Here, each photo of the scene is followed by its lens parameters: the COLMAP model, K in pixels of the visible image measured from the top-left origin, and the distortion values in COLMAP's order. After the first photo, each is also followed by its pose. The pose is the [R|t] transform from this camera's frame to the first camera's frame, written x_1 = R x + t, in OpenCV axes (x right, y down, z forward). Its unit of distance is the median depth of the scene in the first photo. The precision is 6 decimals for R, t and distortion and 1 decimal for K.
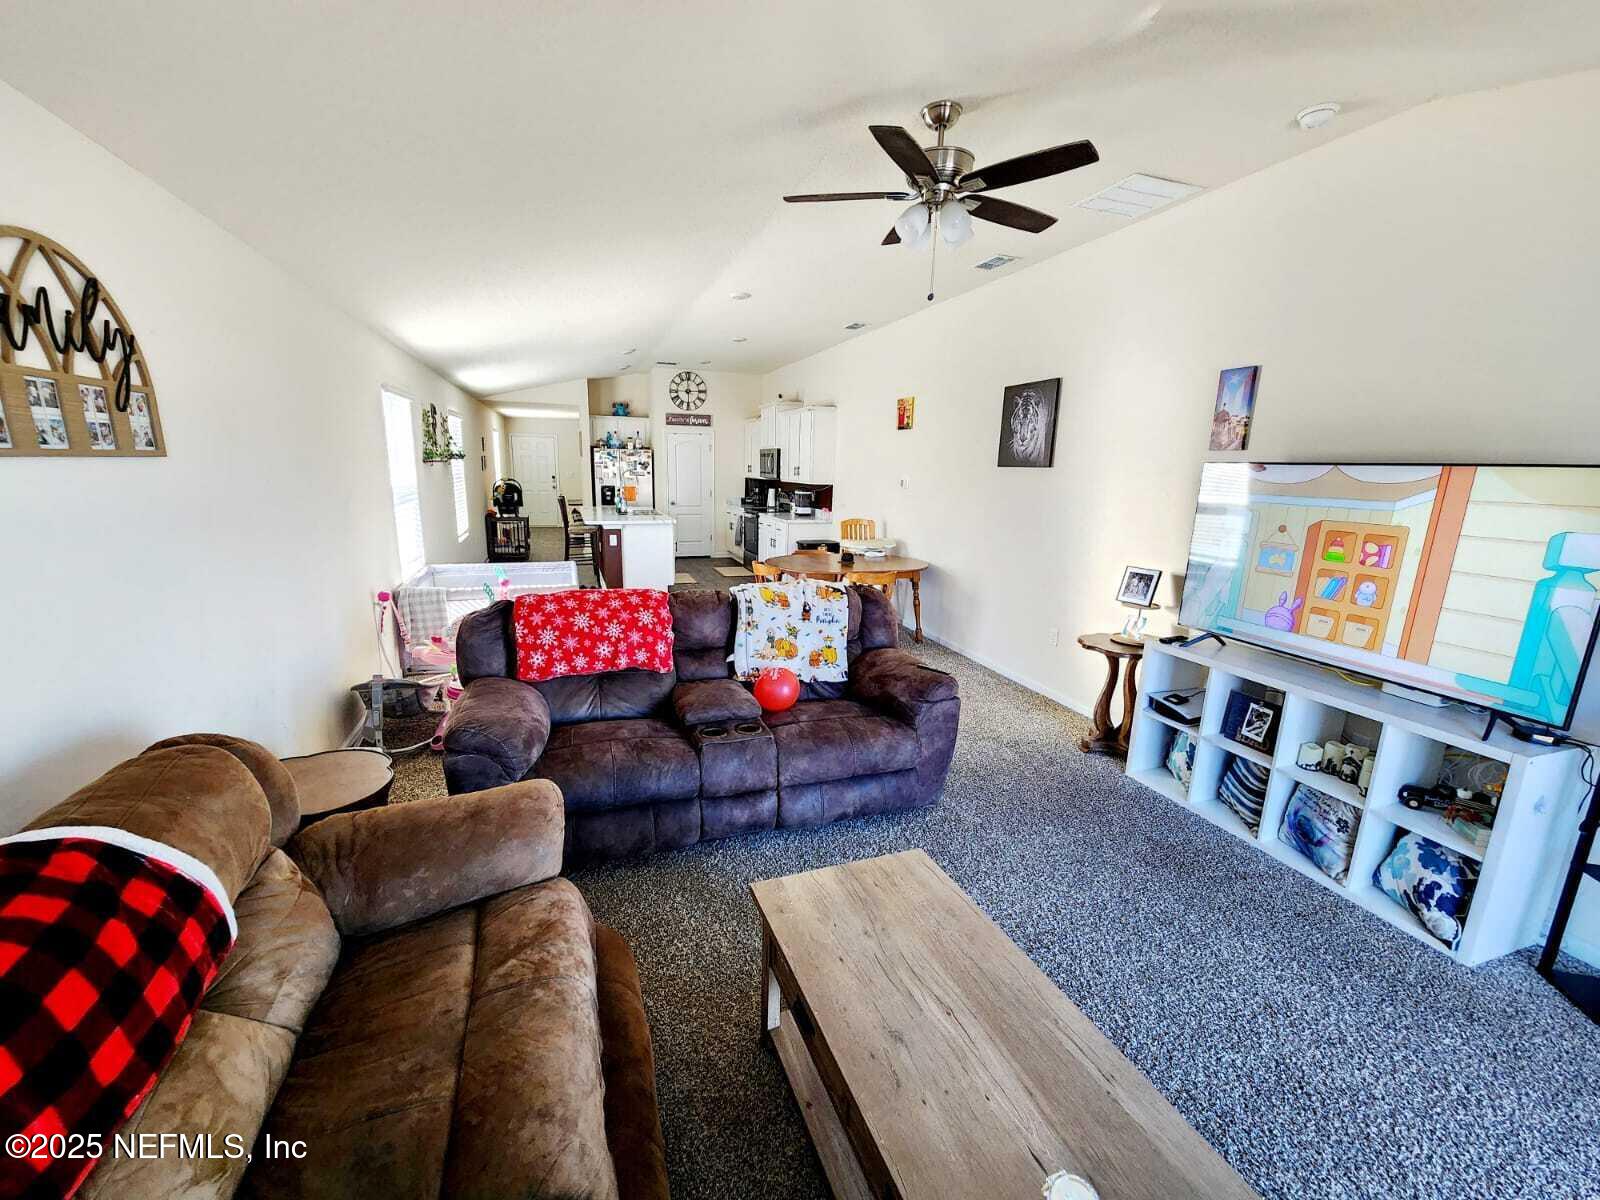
lens RADIAL K [[659.5, 0, 784.0], [0, 659.5, 606.2], [0, 0, 1]] dist [-0.001139, -0.000144]
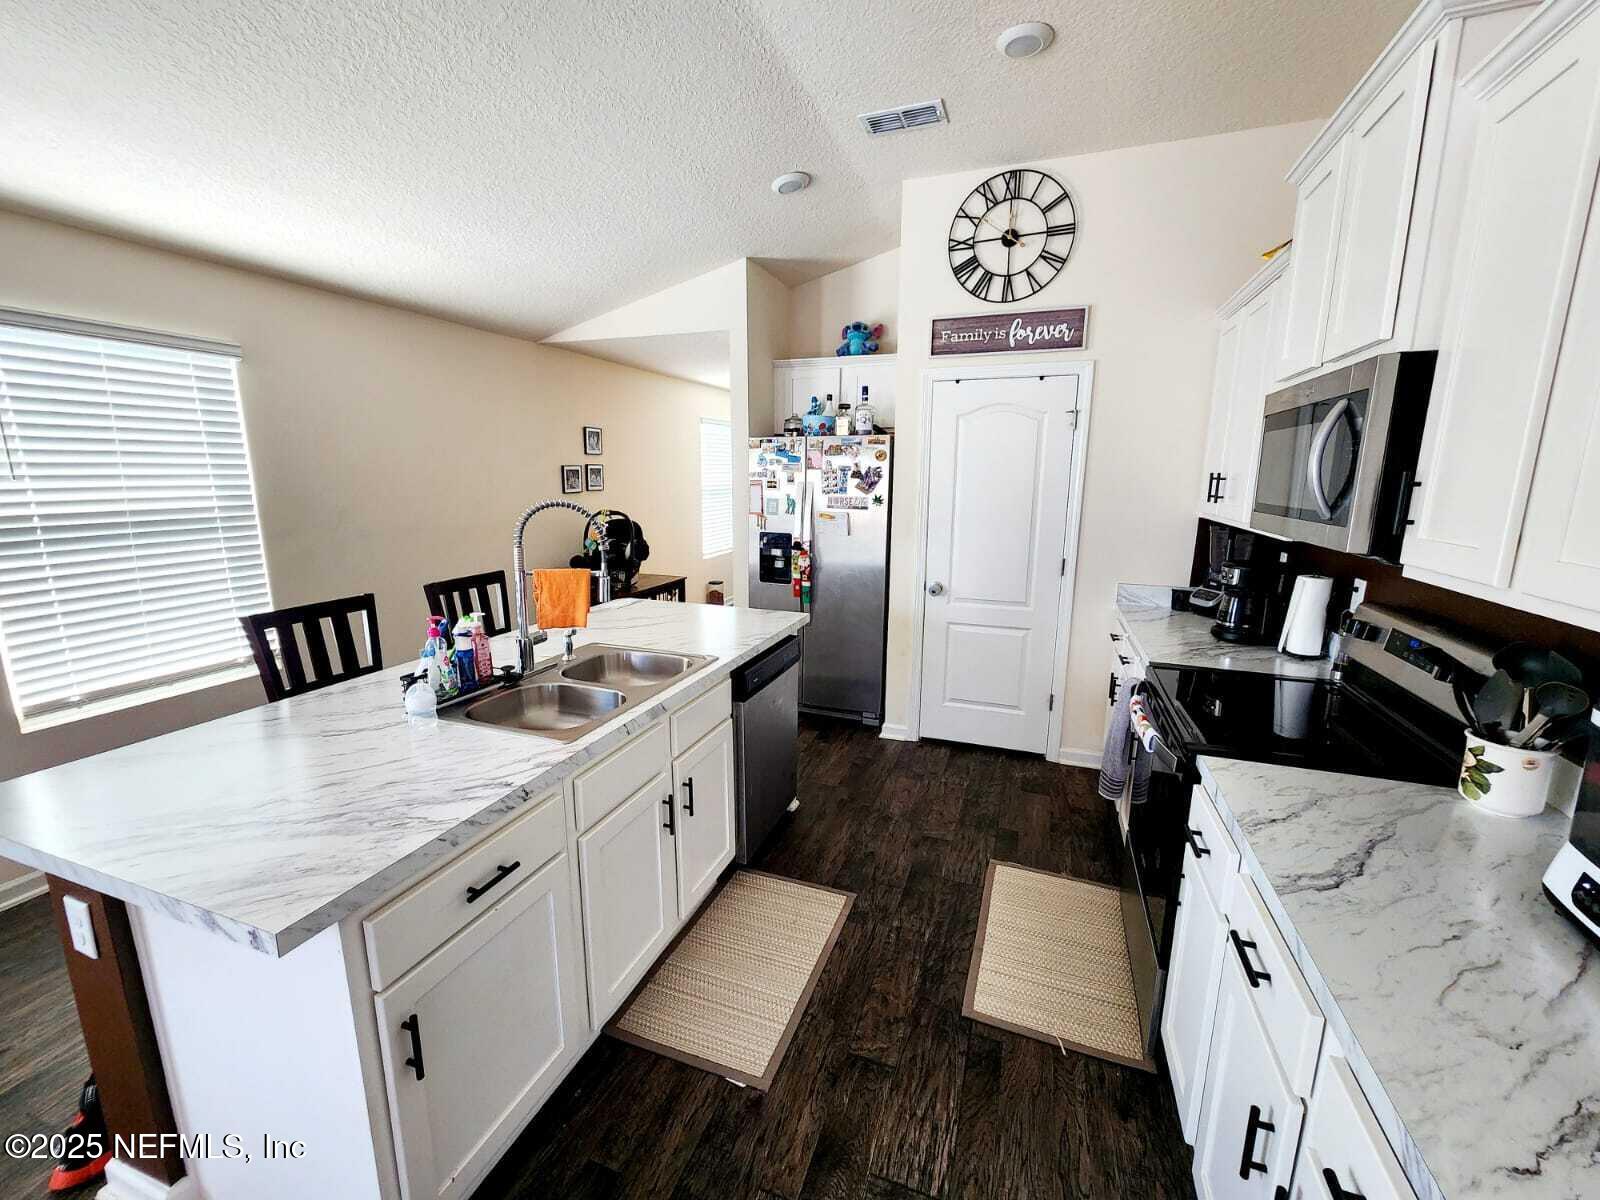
lens RADIAL K [[659.5, 0, 791.7], [0, 659.5, 603.2], [0, 0, 1]] dist [-0.001139, -0.000144]
pose [[0.779713, 0.104528, -0.617350, -0.017481], [-0.119481, 0.992688, 0.017176, -0.149844], [0.614631, 0.060369, 0.786501, 0.705905]]
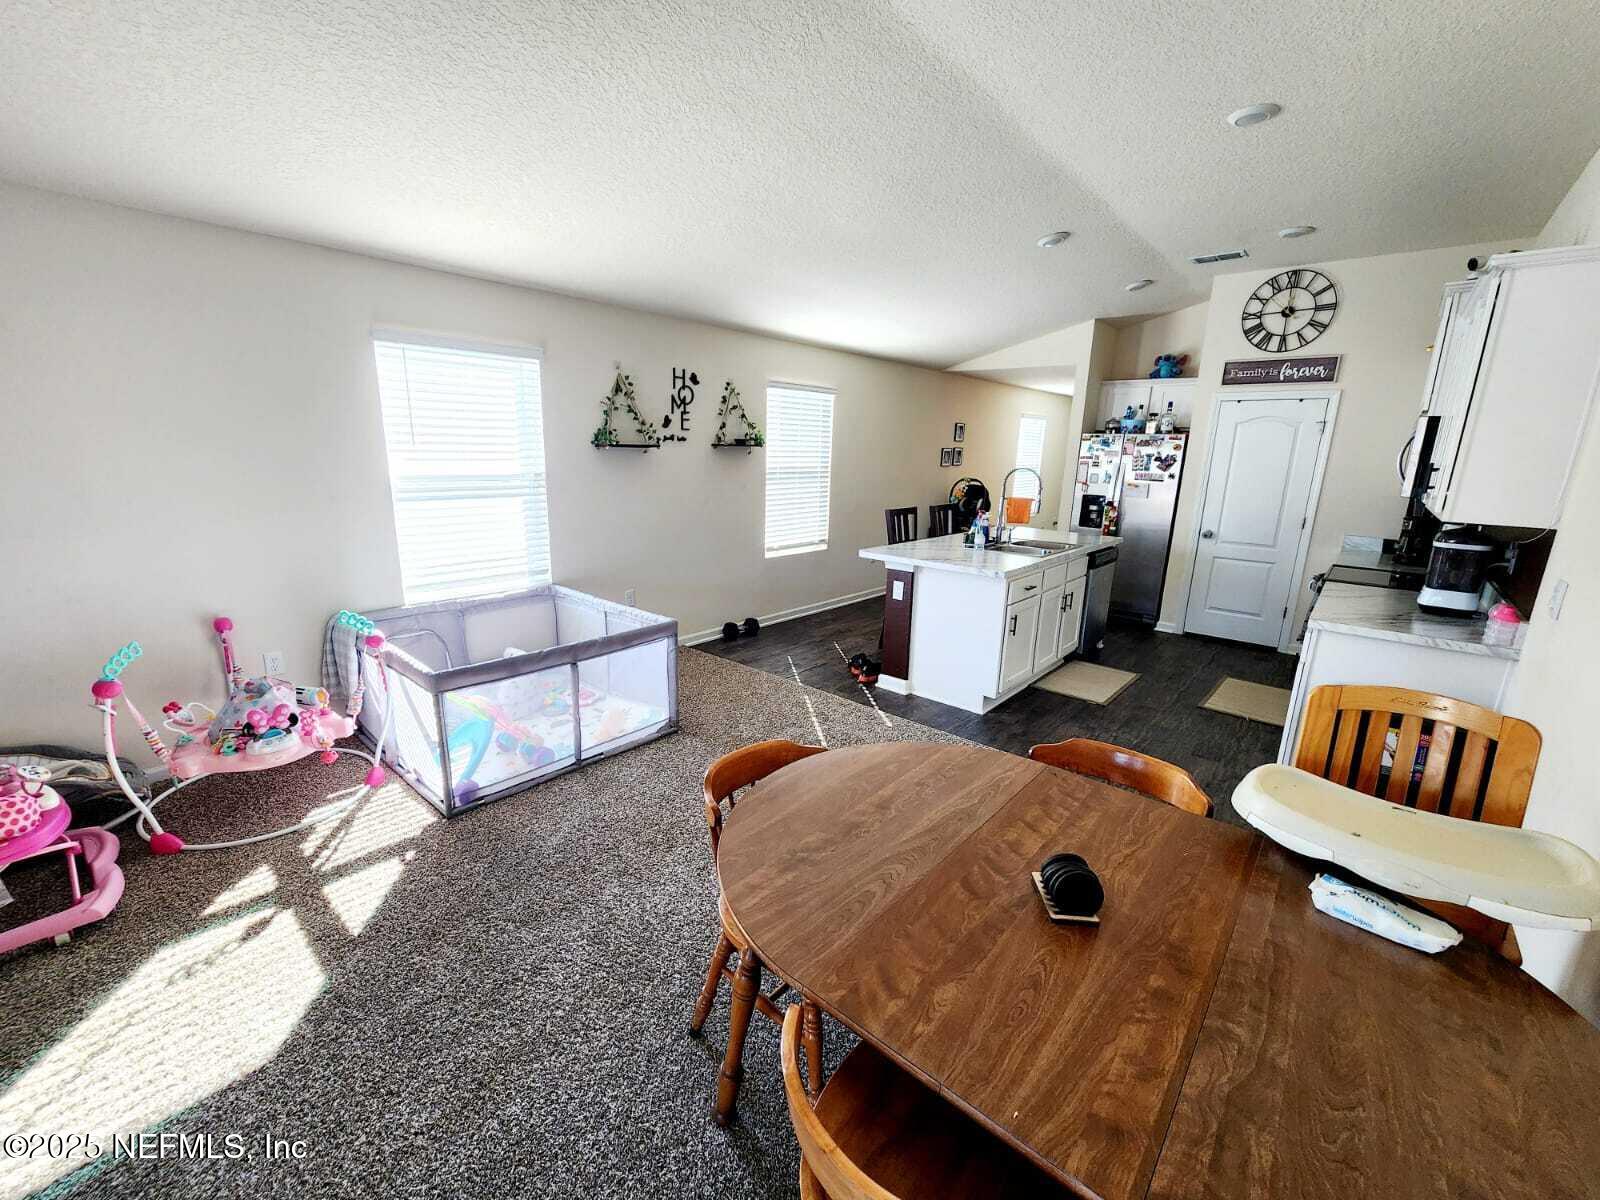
lens RADIAL K [[659.5, 0, 787.7], [0, 659.5, 604.6], [0, 0, 1]] dist [-0.001139, -0.000144]
pose [[0.505145, 0.191791, -0.841454, 0.119087], [-0.196272, 0.974976, 0.104398, -0.092824], [0.840420, 0.112417, 0.530148, 0.454848]]
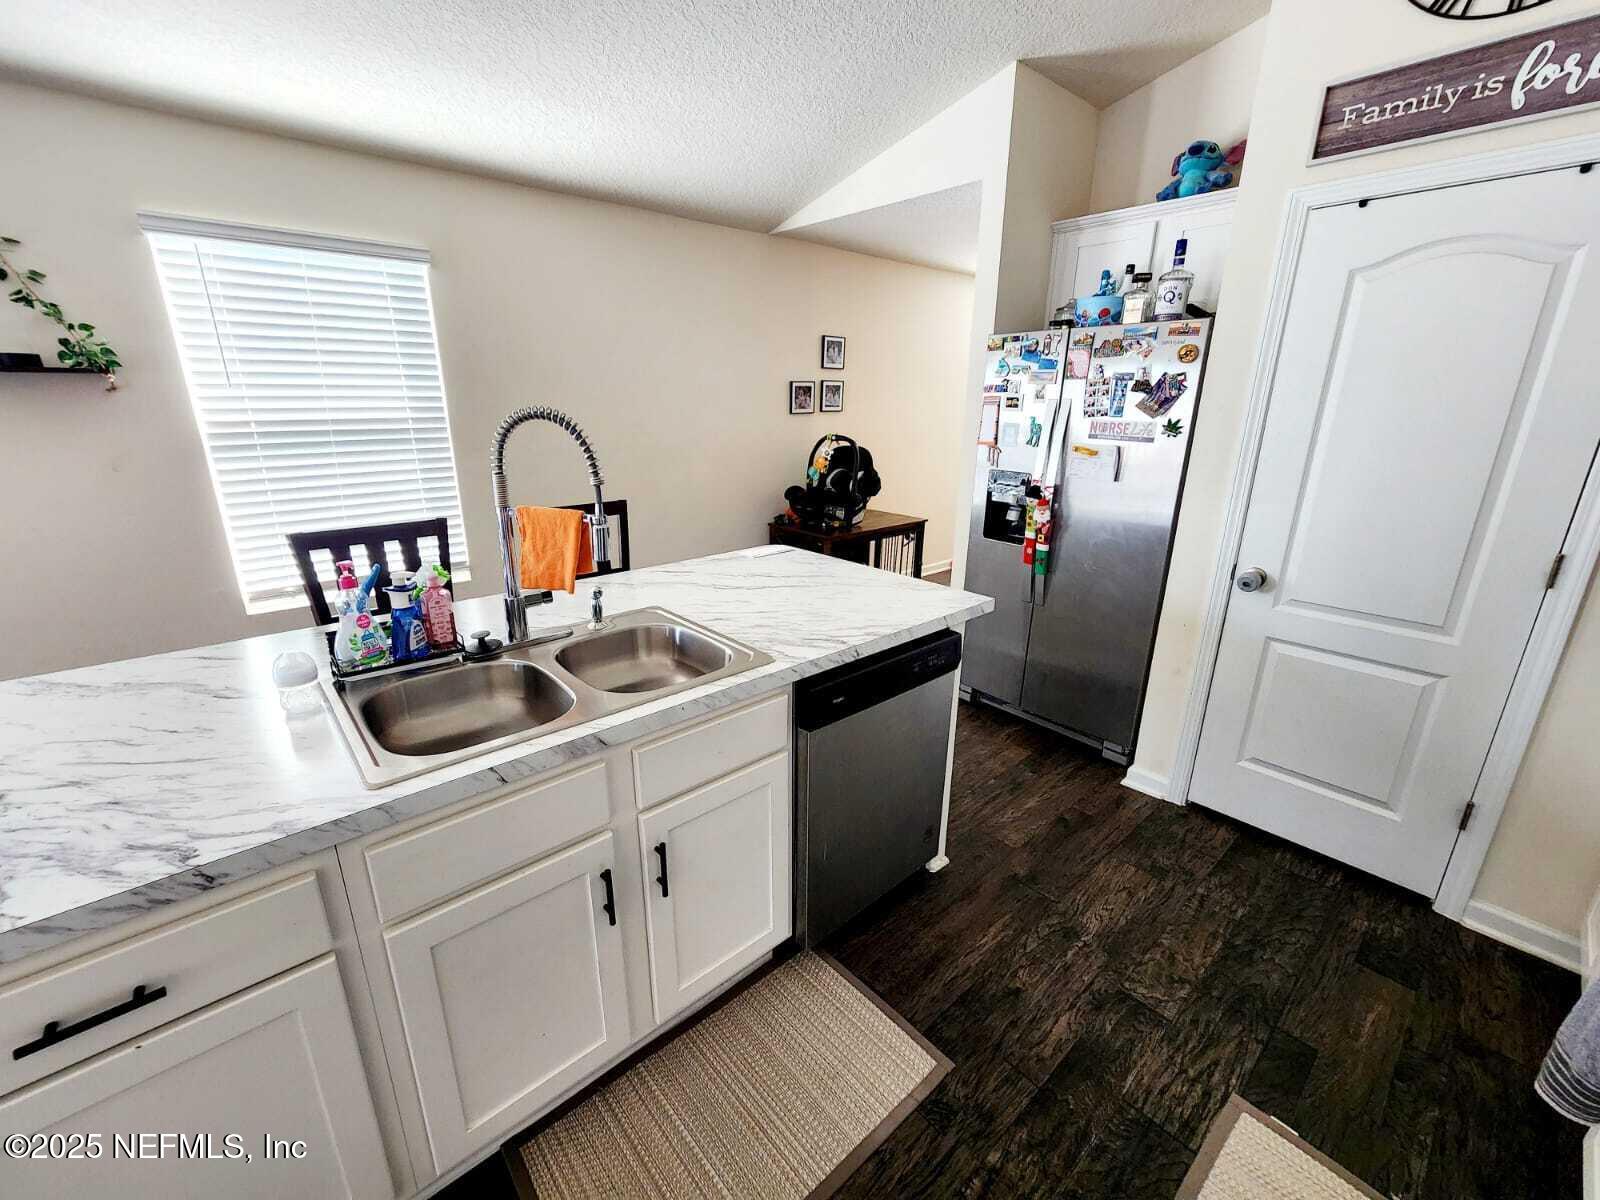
lens RADIAL K [[659.5, 0, 791.2], [0, 659.5, 603.8], [0, 0, 1]] dist [-0.001139, -0.000144]
pose [[0.391753, 0.256482, -0.883599, -0.044280], [-0.191058, 0.962103, 0.194563, -0.165790], [0.900015, 0.092598, 0.425909, 0.805260]]
